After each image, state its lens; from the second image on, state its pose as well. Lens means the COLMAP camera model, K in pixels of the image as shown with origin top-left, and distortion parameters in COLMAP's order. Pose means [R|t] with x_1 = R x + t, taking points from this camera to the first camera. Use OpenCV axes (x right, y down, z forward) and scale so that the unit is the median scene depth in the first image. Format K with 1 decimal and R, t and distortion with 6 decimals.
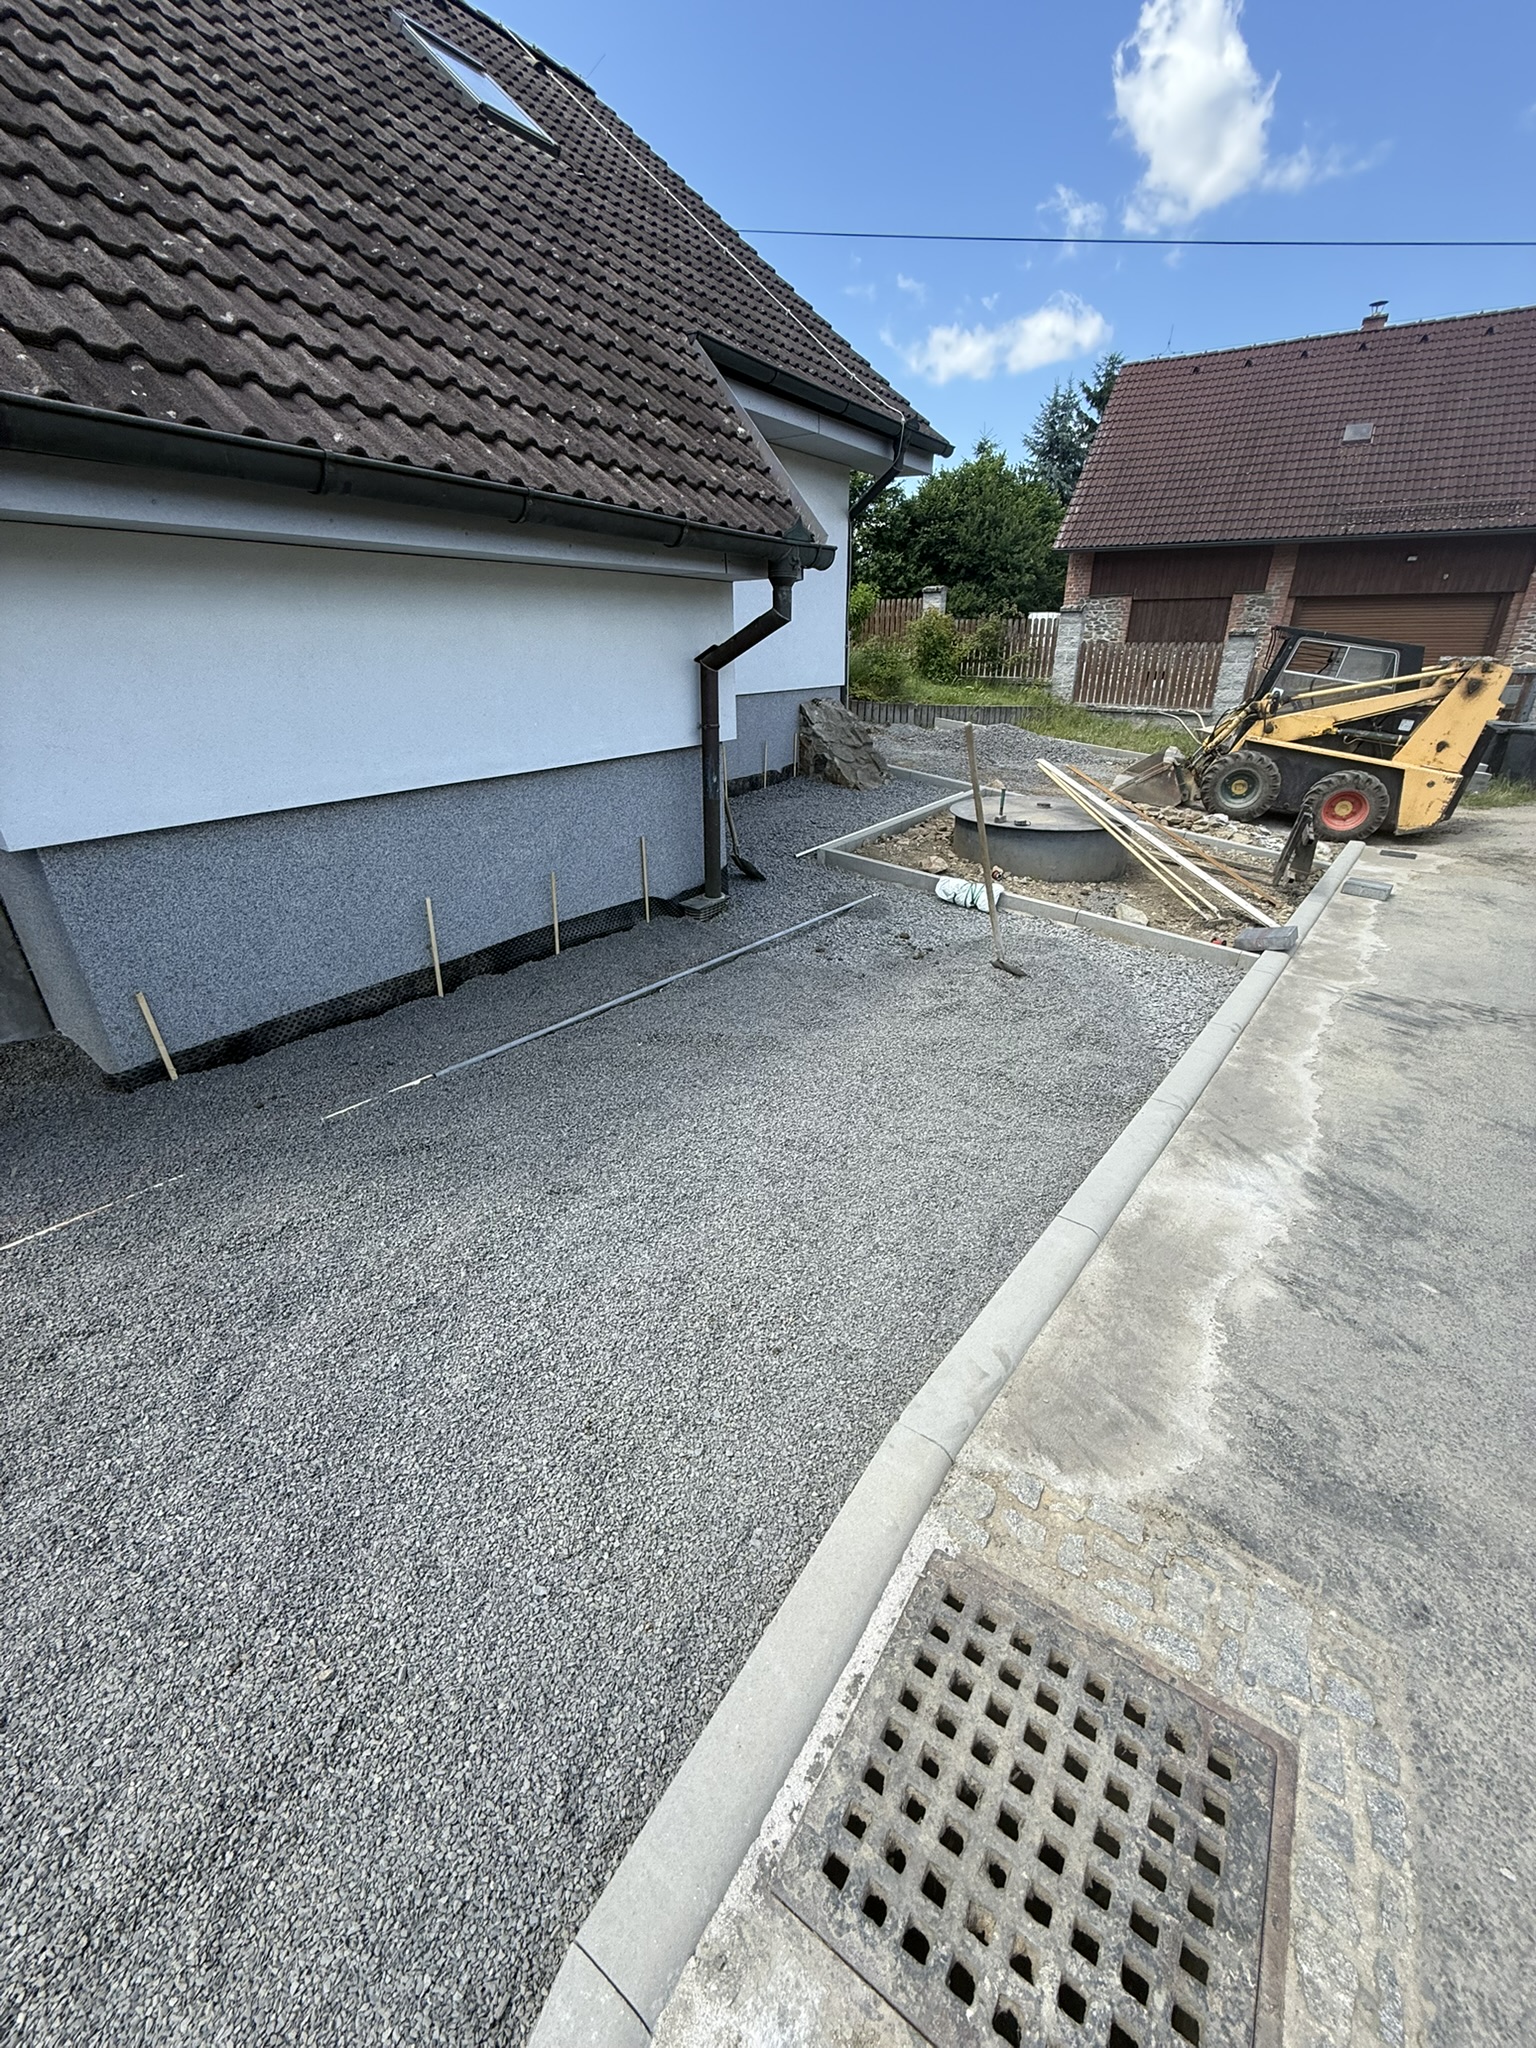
lens RADIAL K [[813.0, 0, 775.8], [0, 813.0, 1020.7], [0, 0, 1]] dist [0.000645, -0.000921]
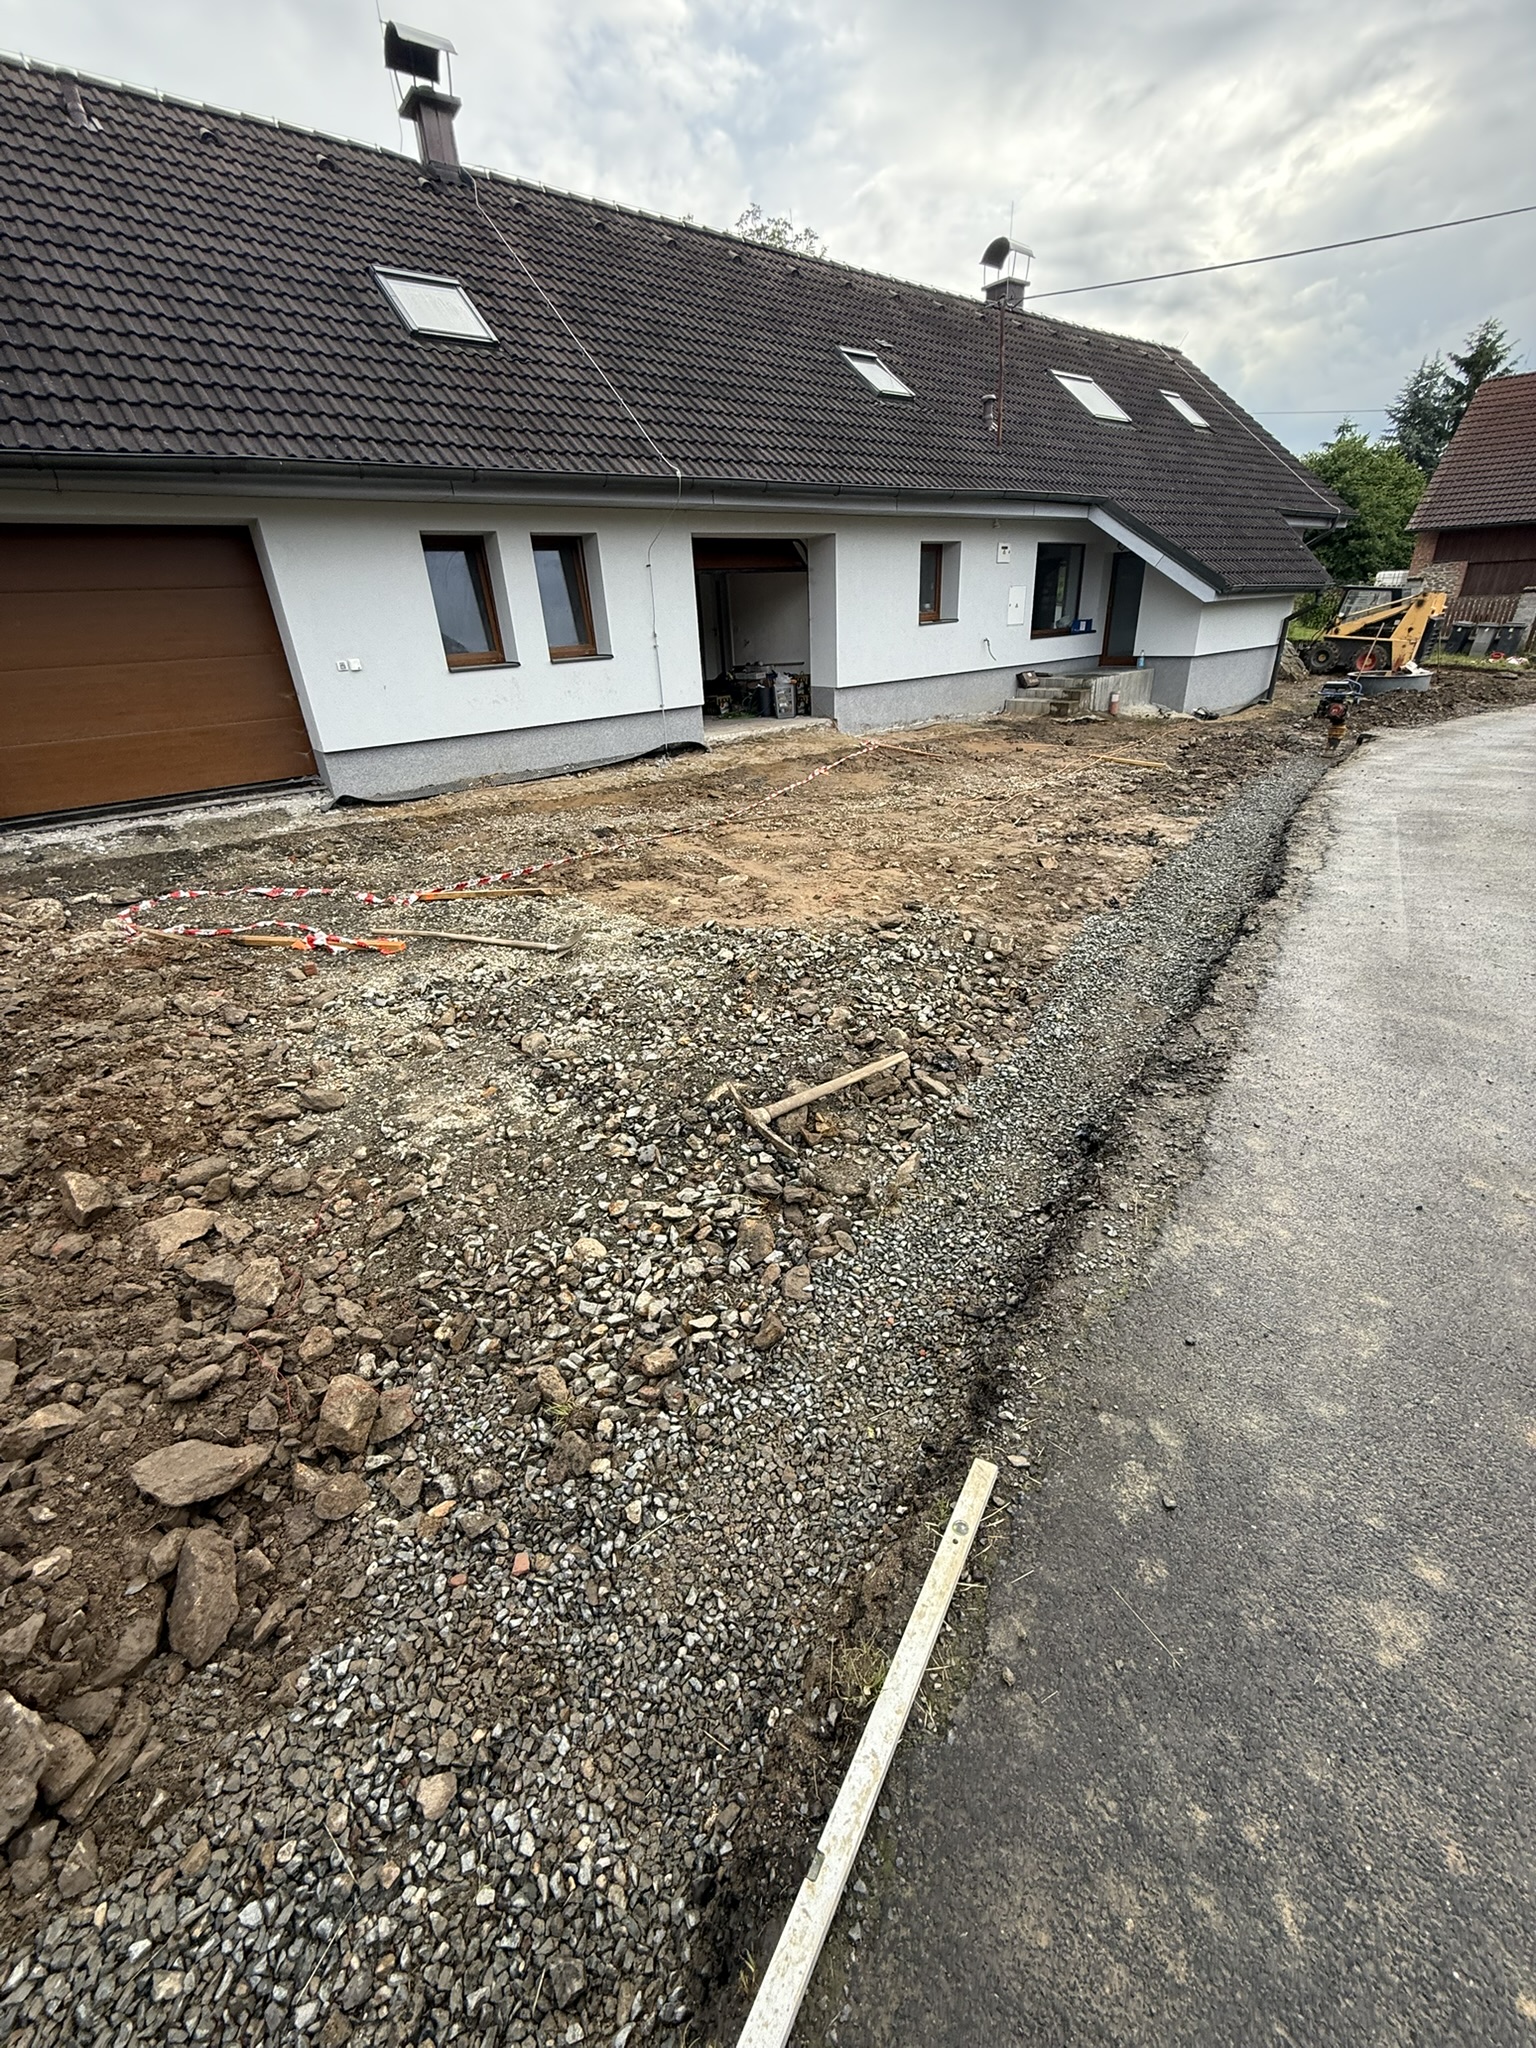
lens RADIAL K [[813.0, 0, 775.8], [0, 813.0, 1020.7], [0, 0, 1]] dist [0.000645, -0.000921]
pose [[0.957179, 0.085328, -0.276636, -0.170327], [-0.077039, 0.996196, 0.040716, 0.205655], [0.279058, -0.017661, 0.960112, -0.473604]]
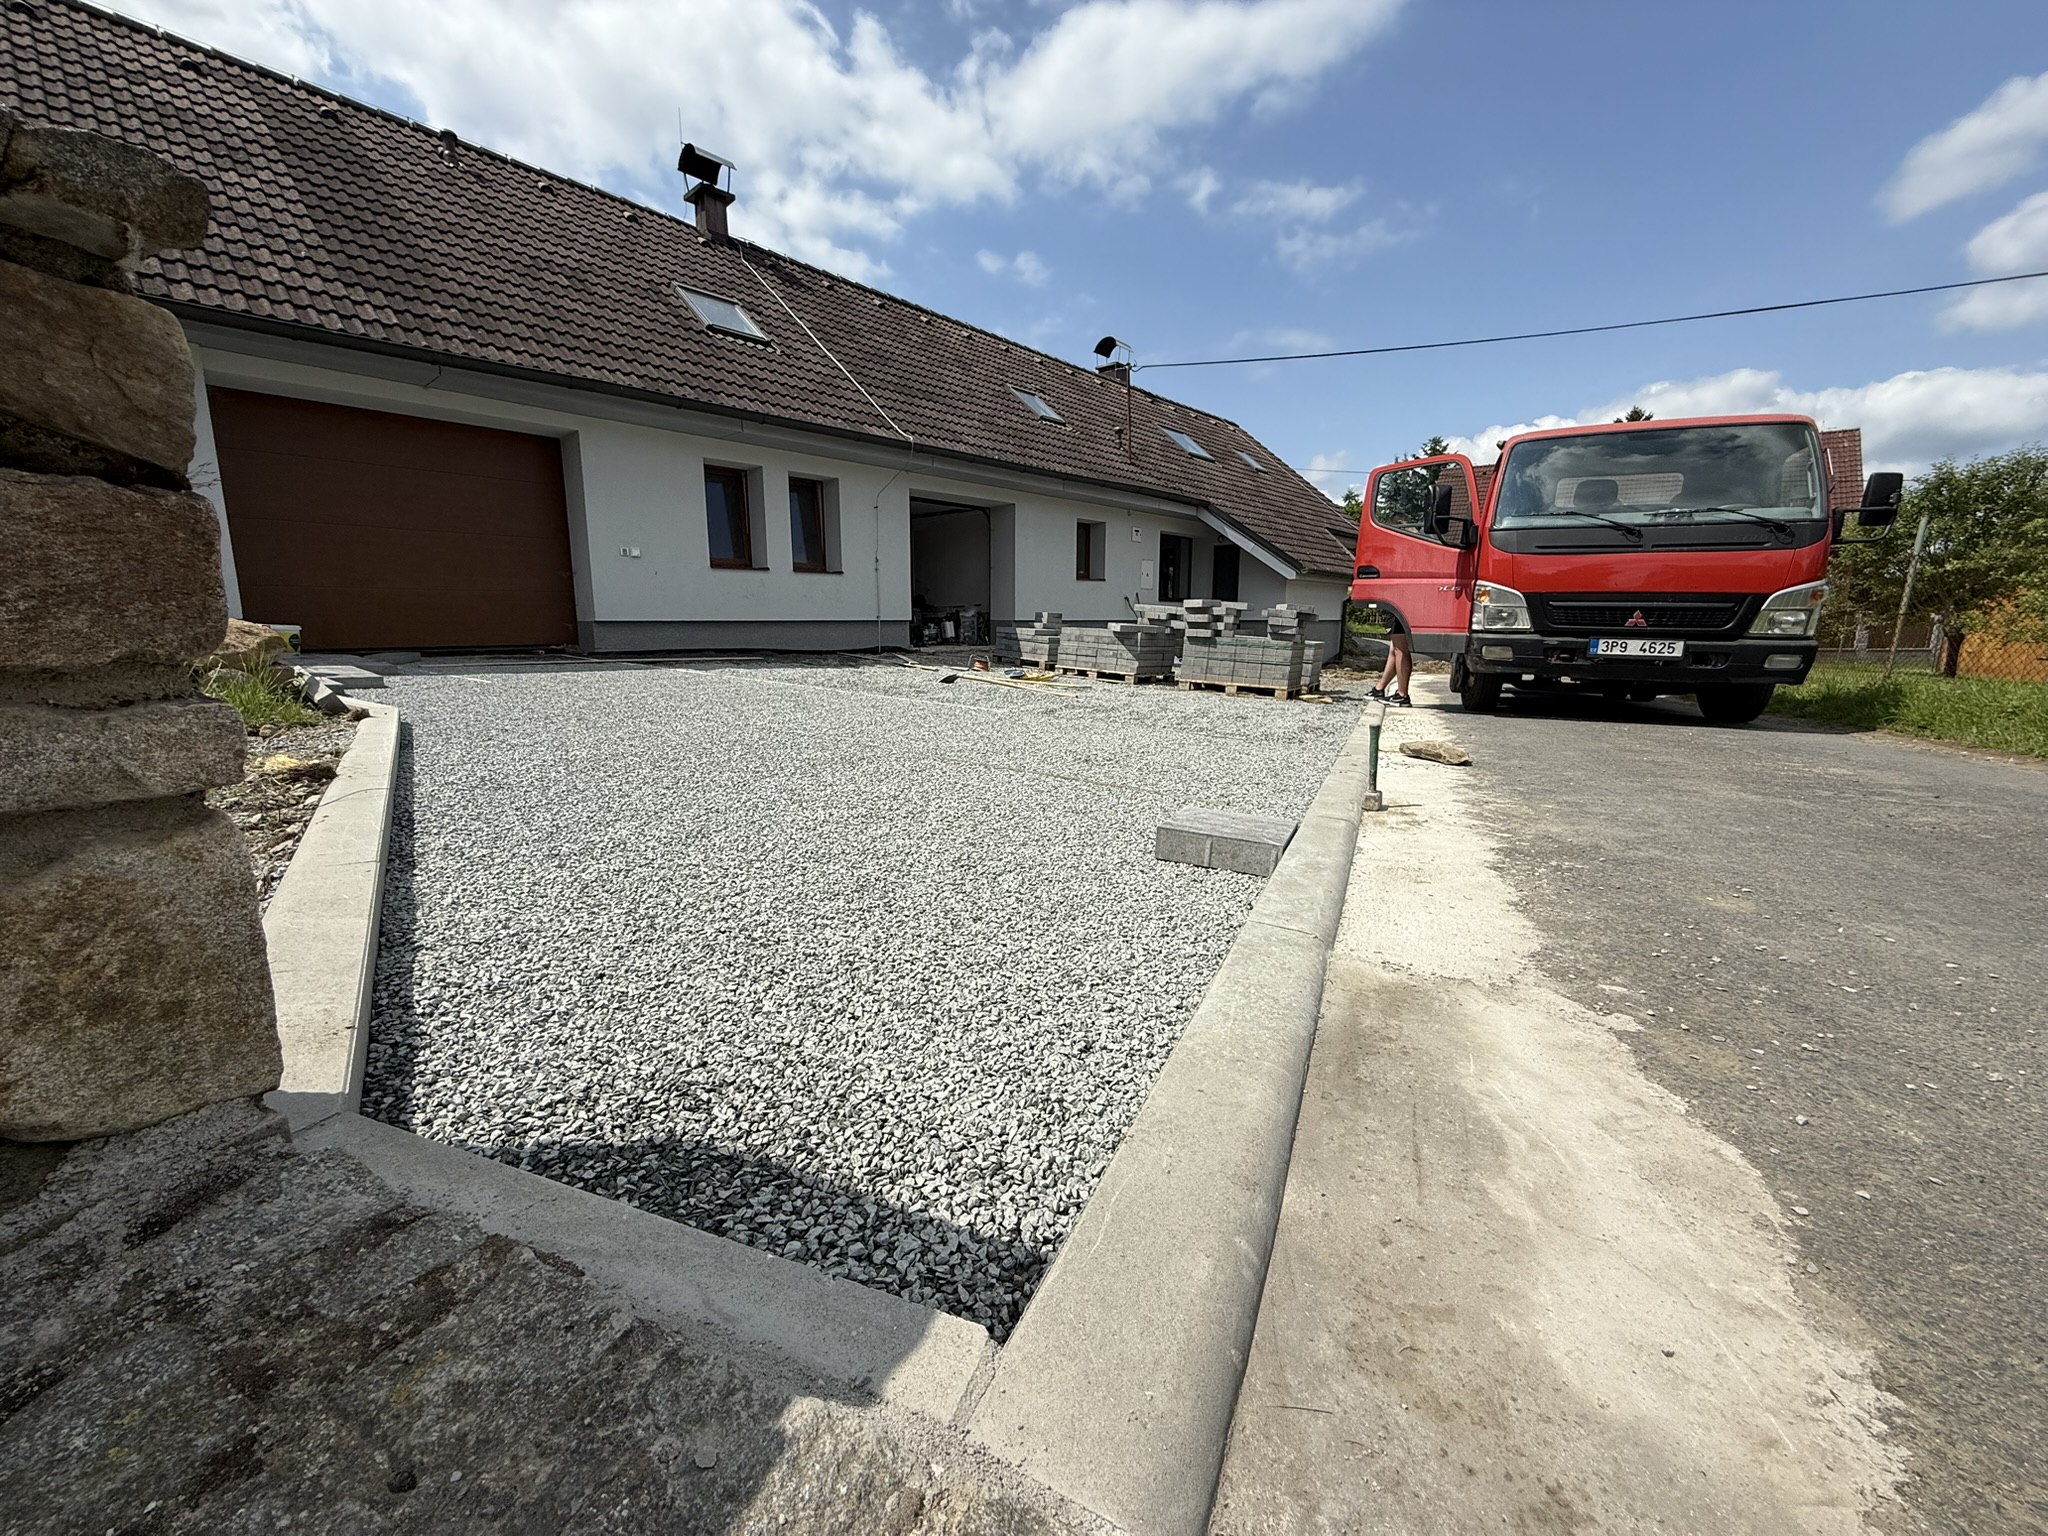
lens RADIAL K [[813.0, 0, 1024.0], [0, 813.0, 768.0], [0, 0, 1]] dist [0.000645, -0.000921]
pose [[0.992574, 0.022396, -0.119563, -0.202134], [-0.052408, 0.965737, -0.254177, 0.261110], [0.109774, 0.258556, 0.959739, -0.512767]]
